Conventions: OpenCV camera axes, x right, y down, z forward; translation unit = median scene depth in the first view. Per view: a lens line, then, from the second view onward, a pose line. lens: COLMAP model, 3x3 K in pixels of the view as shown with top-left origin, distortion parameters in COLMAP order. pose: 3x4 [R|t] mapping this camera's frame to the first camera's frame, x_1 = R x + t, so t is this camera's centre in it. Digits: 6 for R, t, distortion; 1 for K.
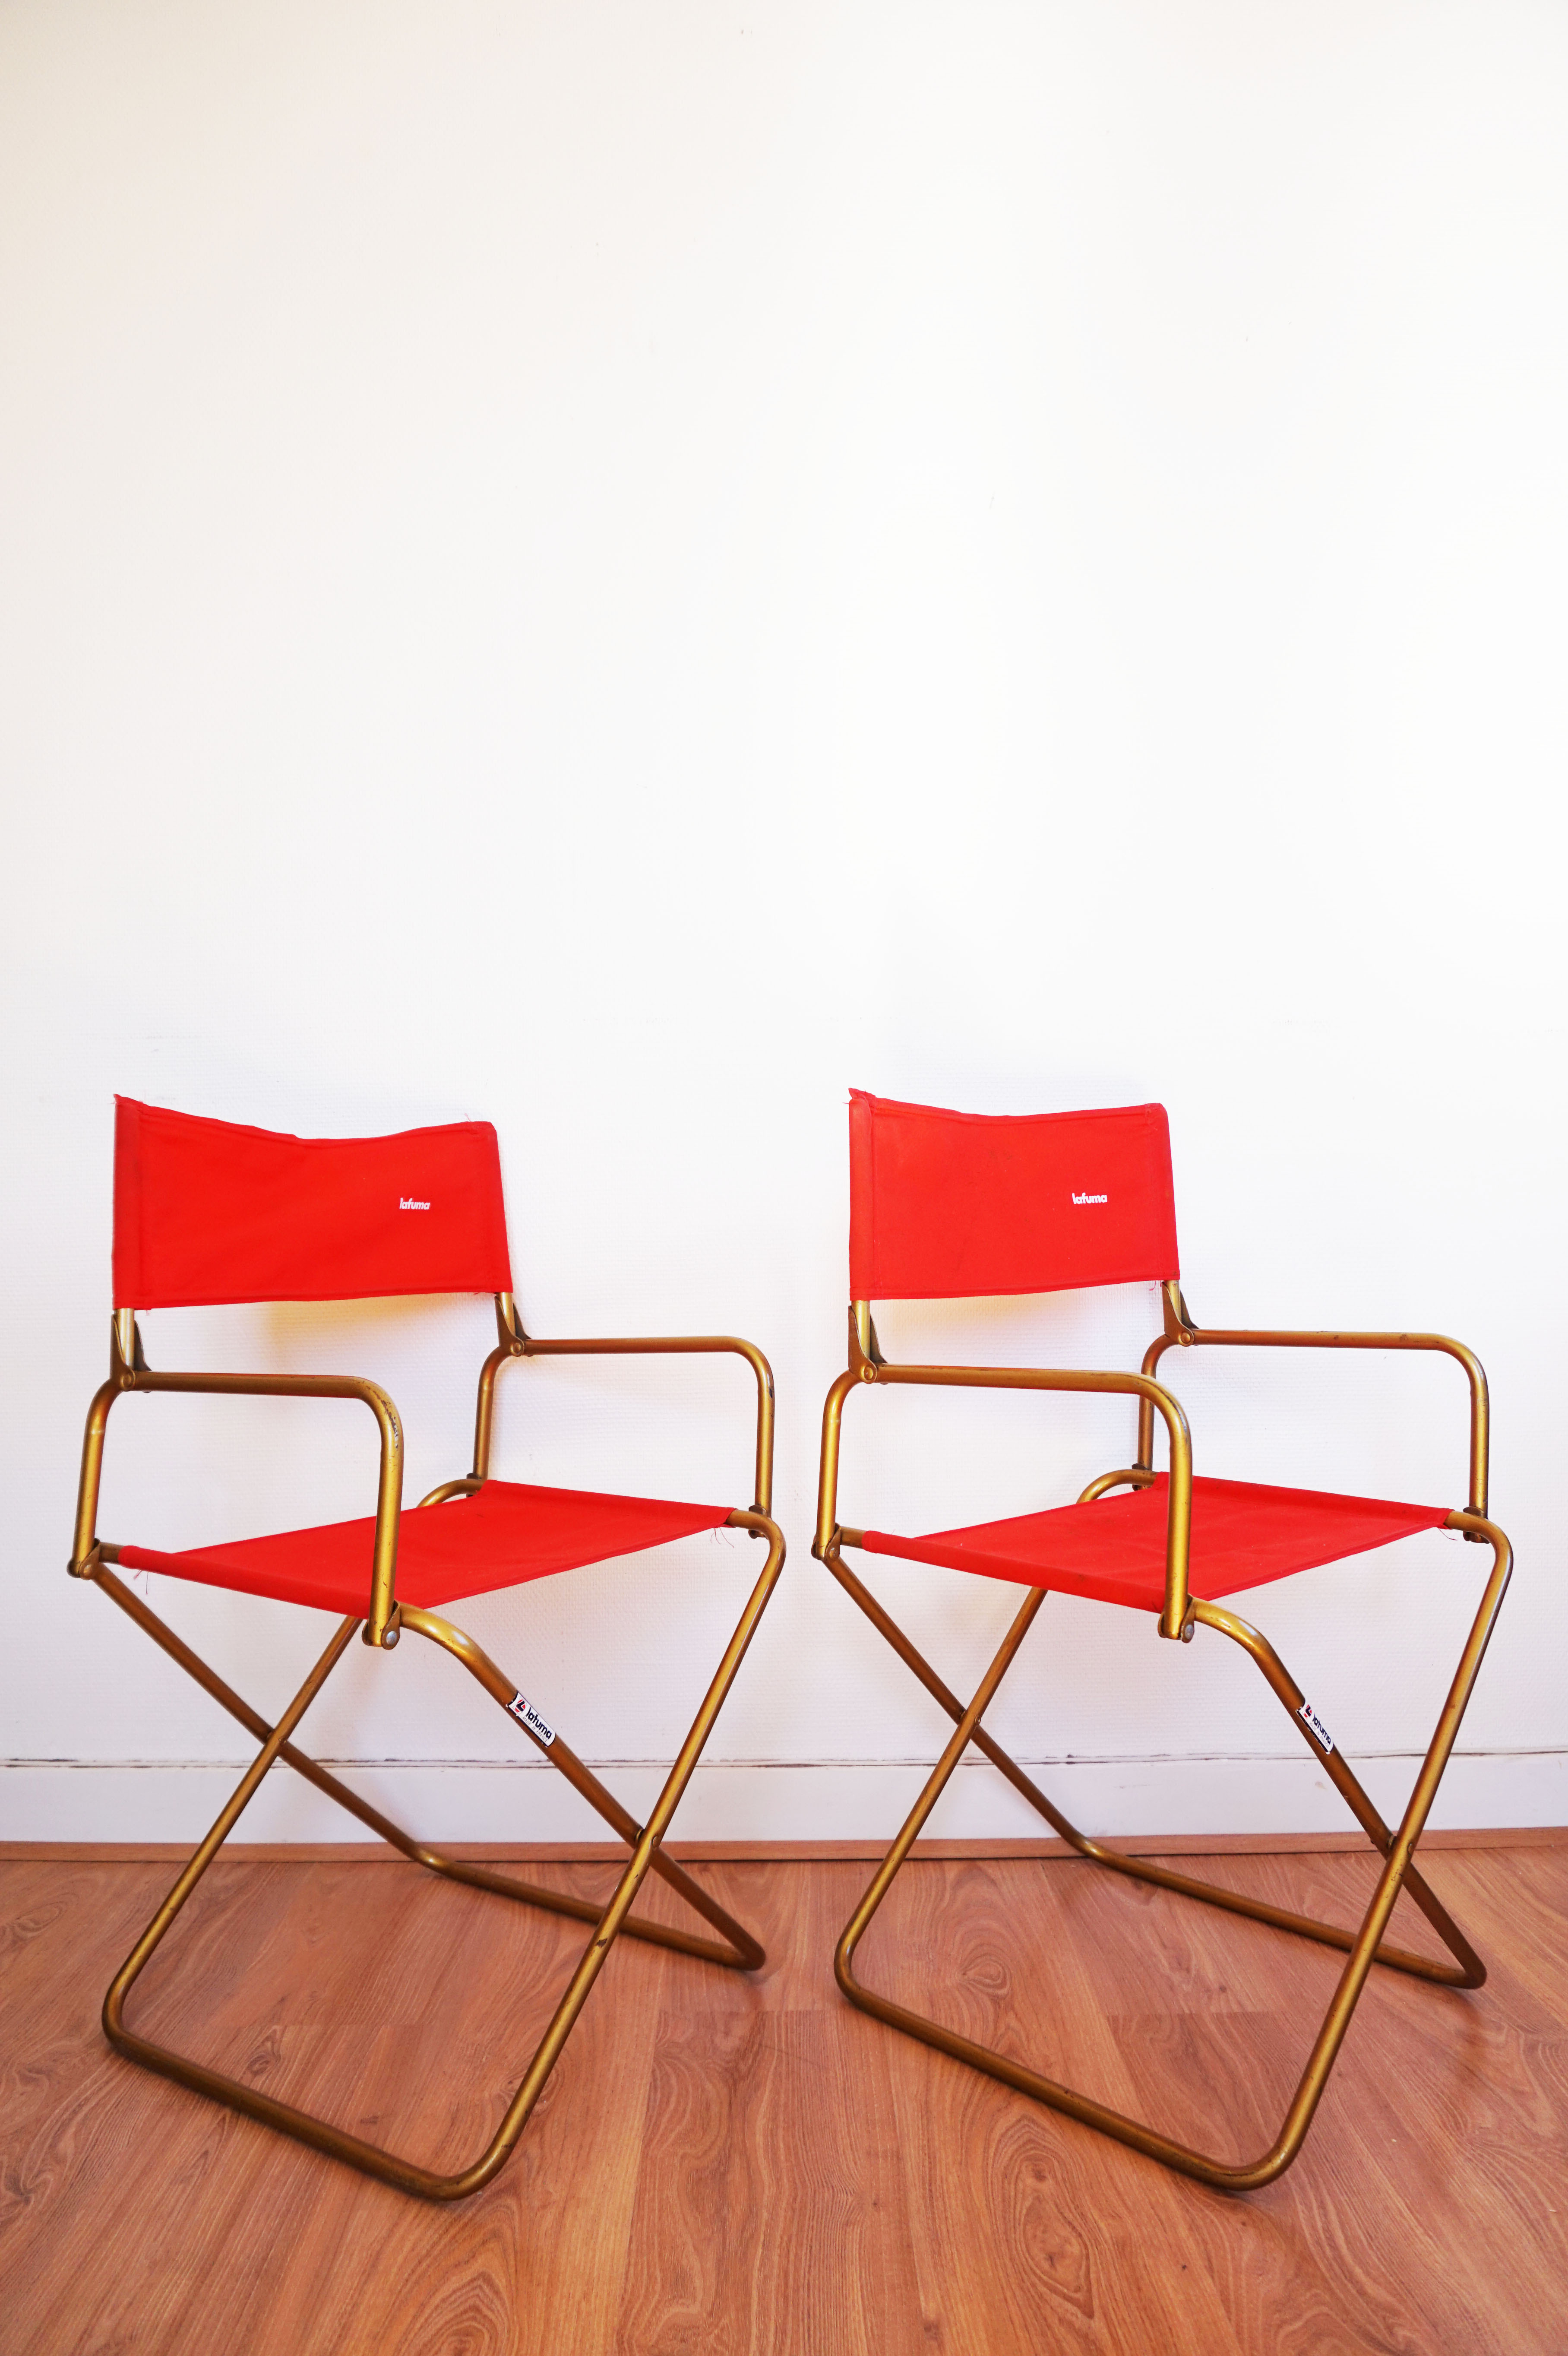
lens RADIAL K [[1621.6, 0, 784.8], [0, 1621.6, 1152.8], [0, 0, 1]] dist [-0.054324, 0.029774]
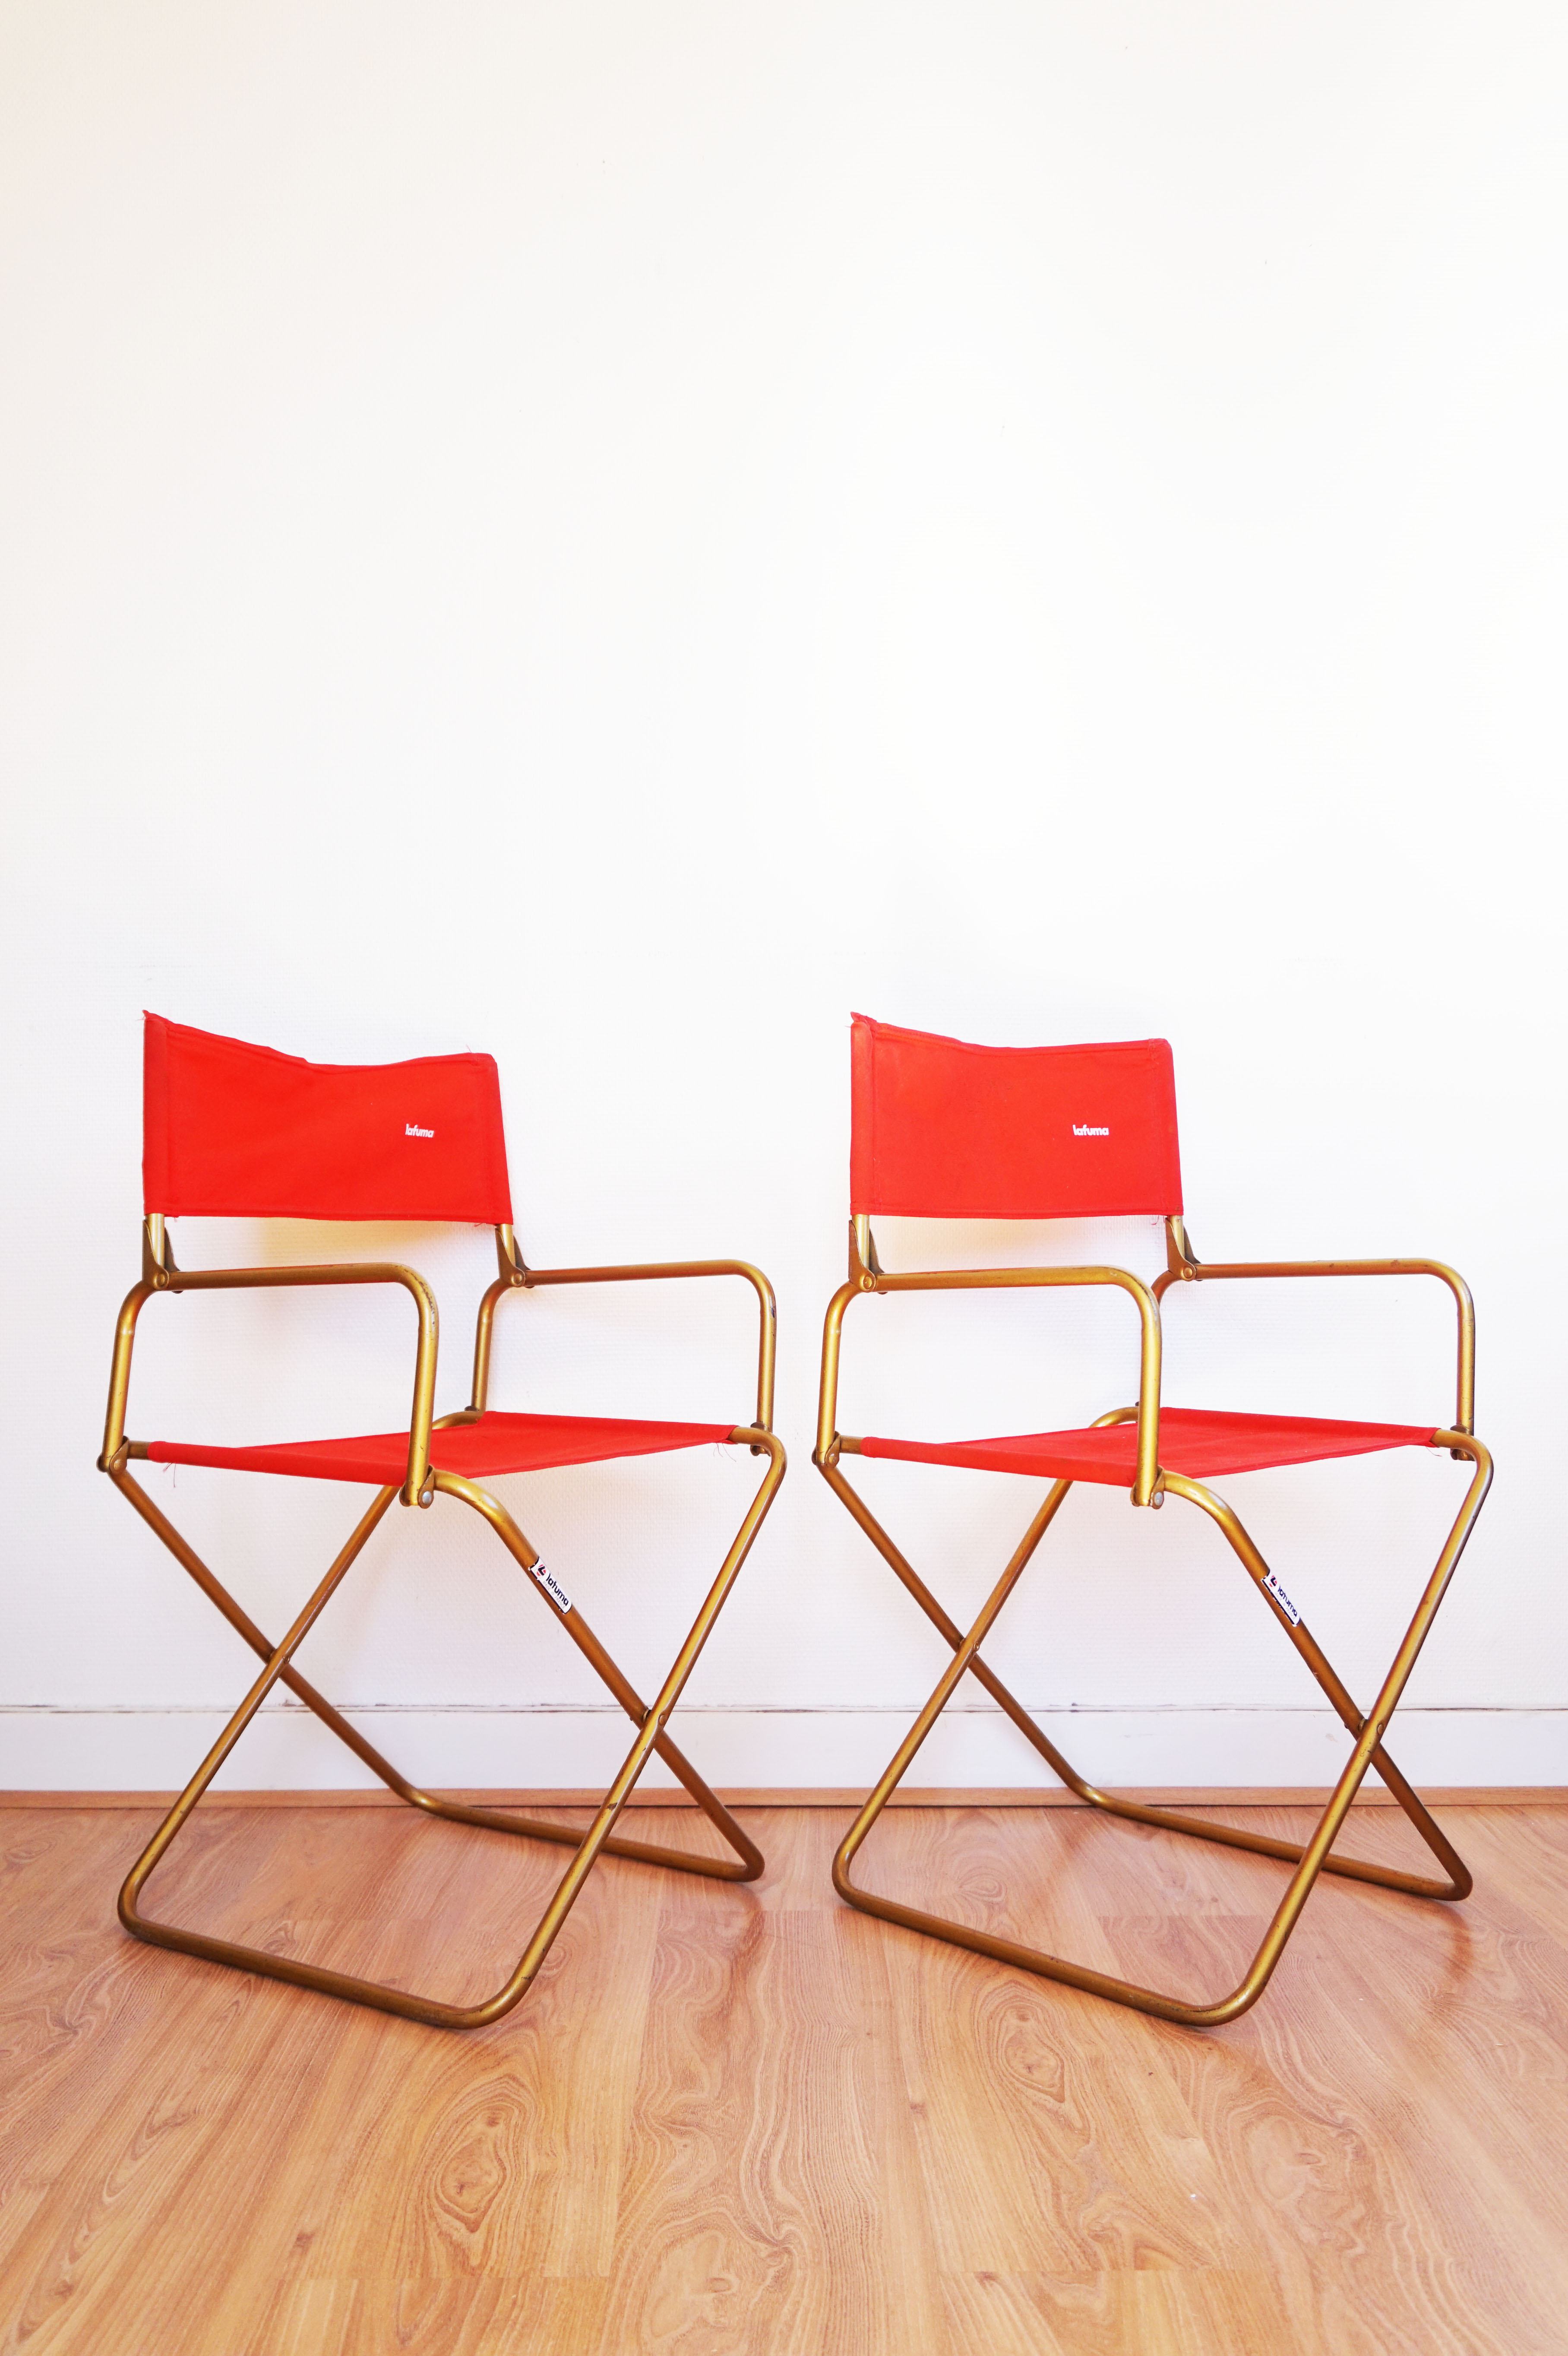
lens RADIAL K [[2022.8, 0, 783.0], [0, 2022.8, 1143.9], [0, 0, 1]] dist [-0.009971, 0.028768]
pose [[0.999981, 0.005882, 0.001765, -0.005558], [-0.005863, 0.999926, -0.010692, 0.059835], [-0.001828, 0.010681, 0.999941, -0.299071]]
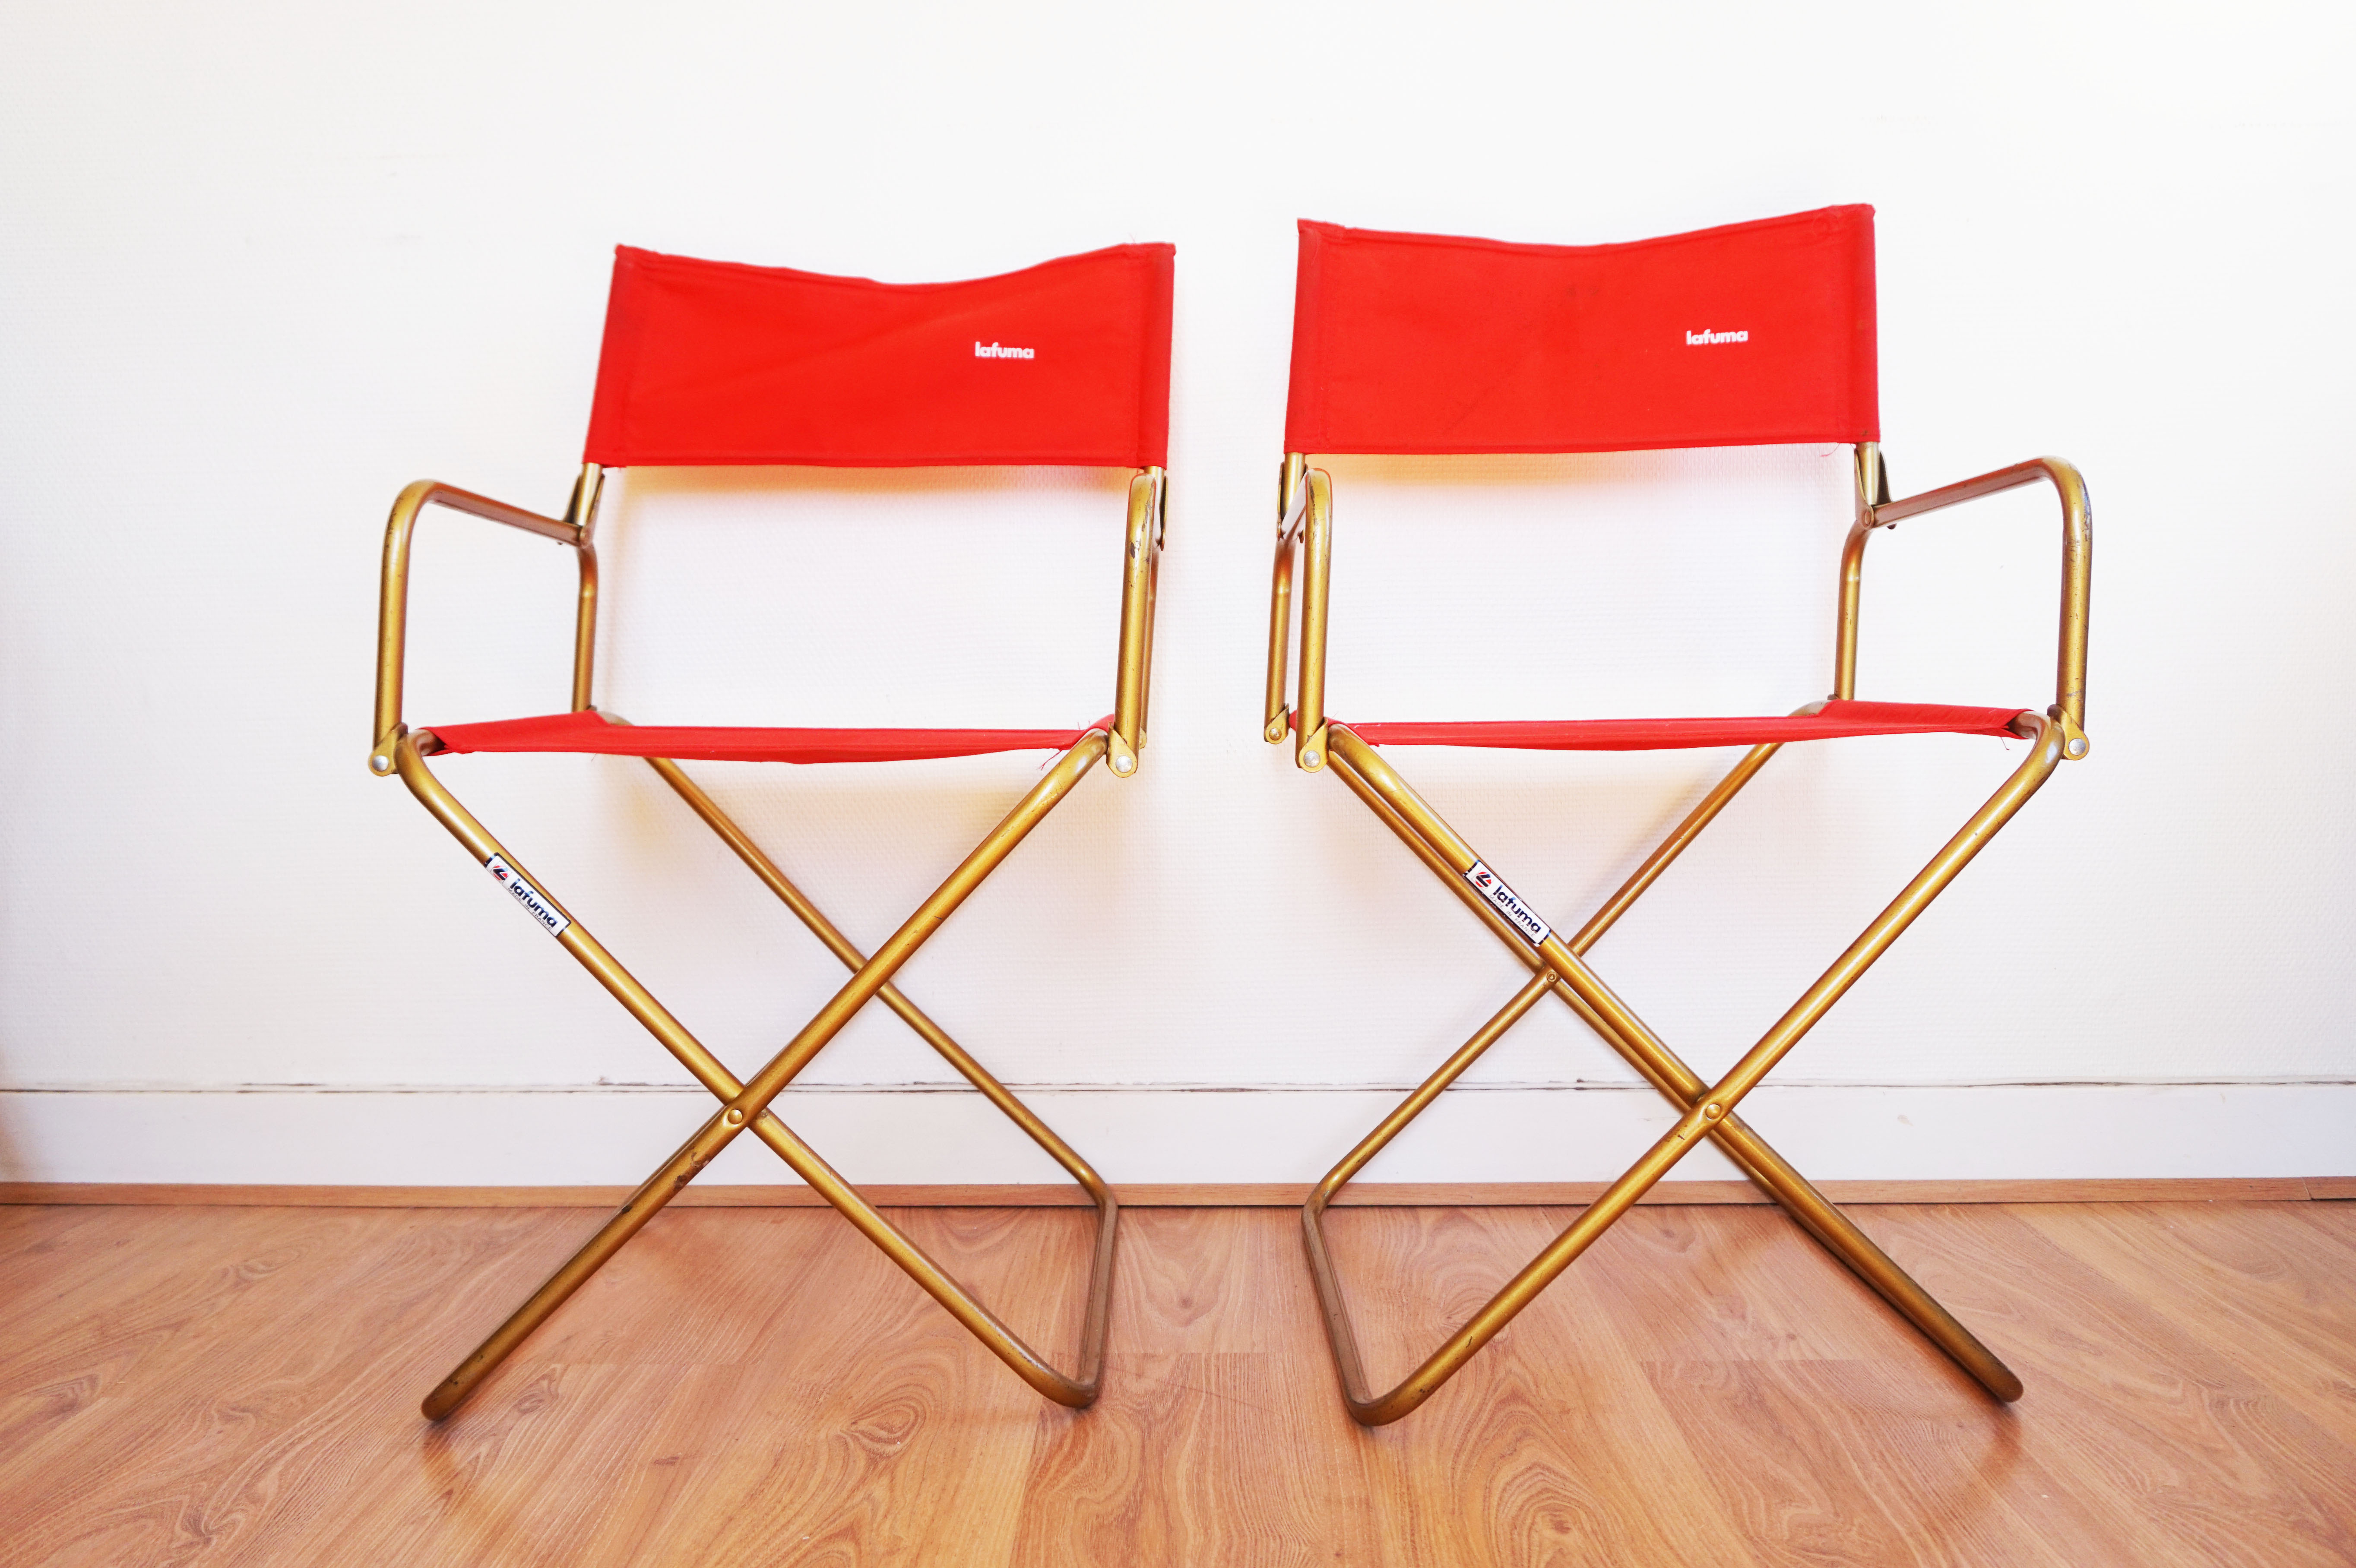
lens RADIAL K [[1843.9, 0, 1151.0], [0, 1843.9, 746.7], [0, 0, 1]] dist [-0.036945, 0.037271]
pose [[0.999400, -0.003352, -0.034467, 0.000487], [0.006189, 0.996569, 0.082539, 0.174725], [0.034072, -0.082703, 0.995992, 0.147520]]
